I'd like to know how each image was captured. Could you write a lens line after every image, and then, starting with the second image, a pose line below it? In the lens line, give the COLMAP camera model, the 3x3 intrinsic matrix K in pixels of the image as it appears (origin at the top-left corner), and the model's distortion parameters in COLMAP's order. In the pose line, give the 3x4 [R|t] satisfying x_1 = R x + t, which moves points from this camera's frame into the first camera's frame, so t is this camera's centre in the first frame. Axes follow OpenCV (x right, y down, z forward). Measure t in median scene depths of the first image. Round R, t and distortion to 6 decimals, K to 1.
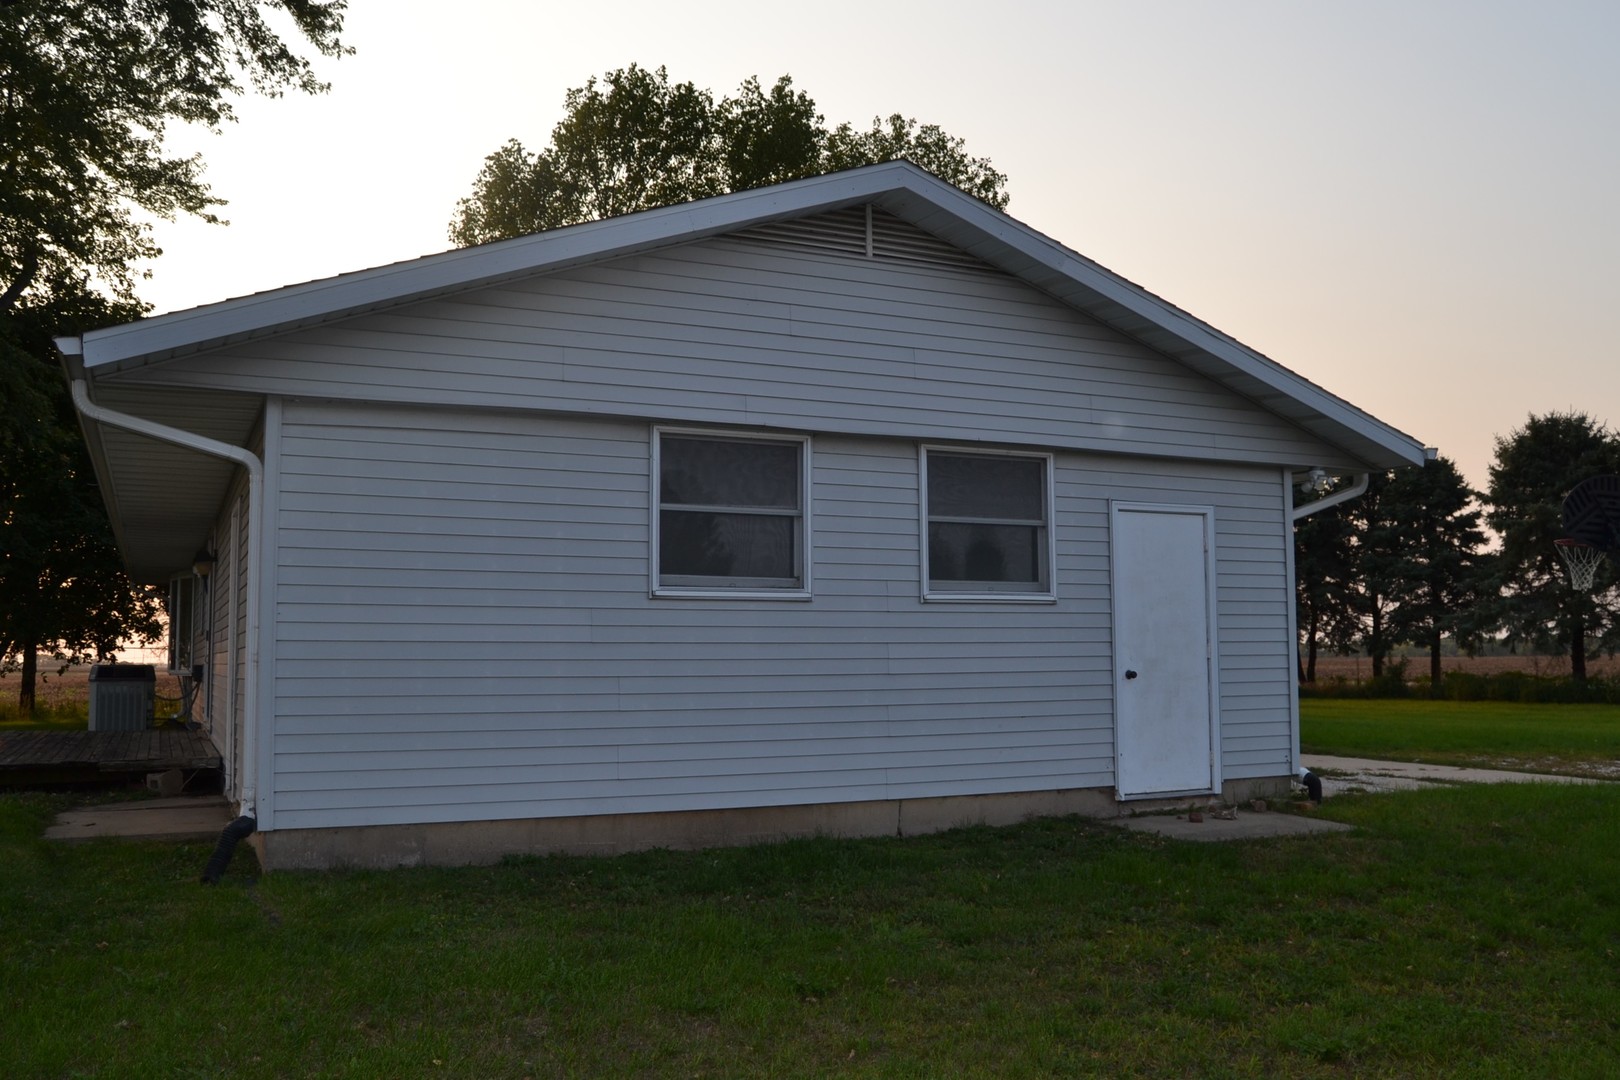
lens RADIAL K [[1312.6, 0, 810.0], [0, 1312.6, 540.0], [0, 0, 1]] dist [-0.077450, -0.003883]
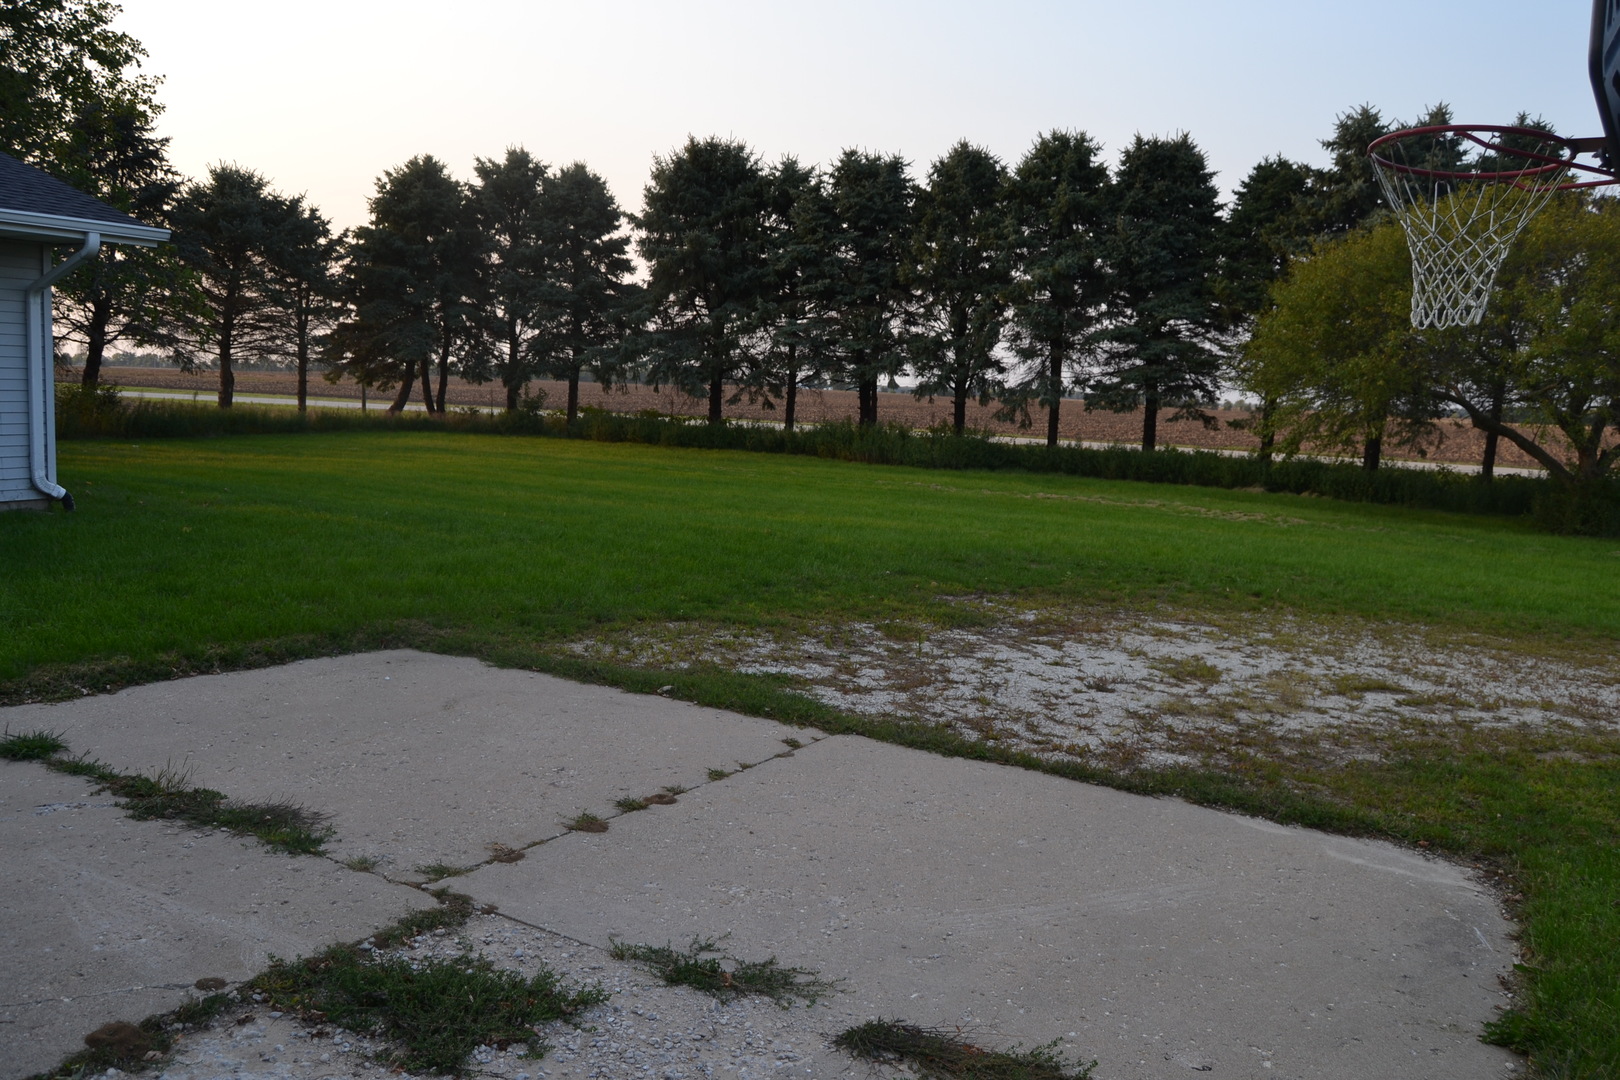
lens RADIAL K [[1312.6, 0, 810.0], [0, 1312.6, 540.0], [0, 0, 1]] dist [-0.077450, -0.003883]
pose [[0.800912, -0.030402, 0.598010, 0.056498], [-0.098190, 0.978523, 0.181252, 0.008196], [-0.590676, -0.203885, 0.780726, 0.144207]]
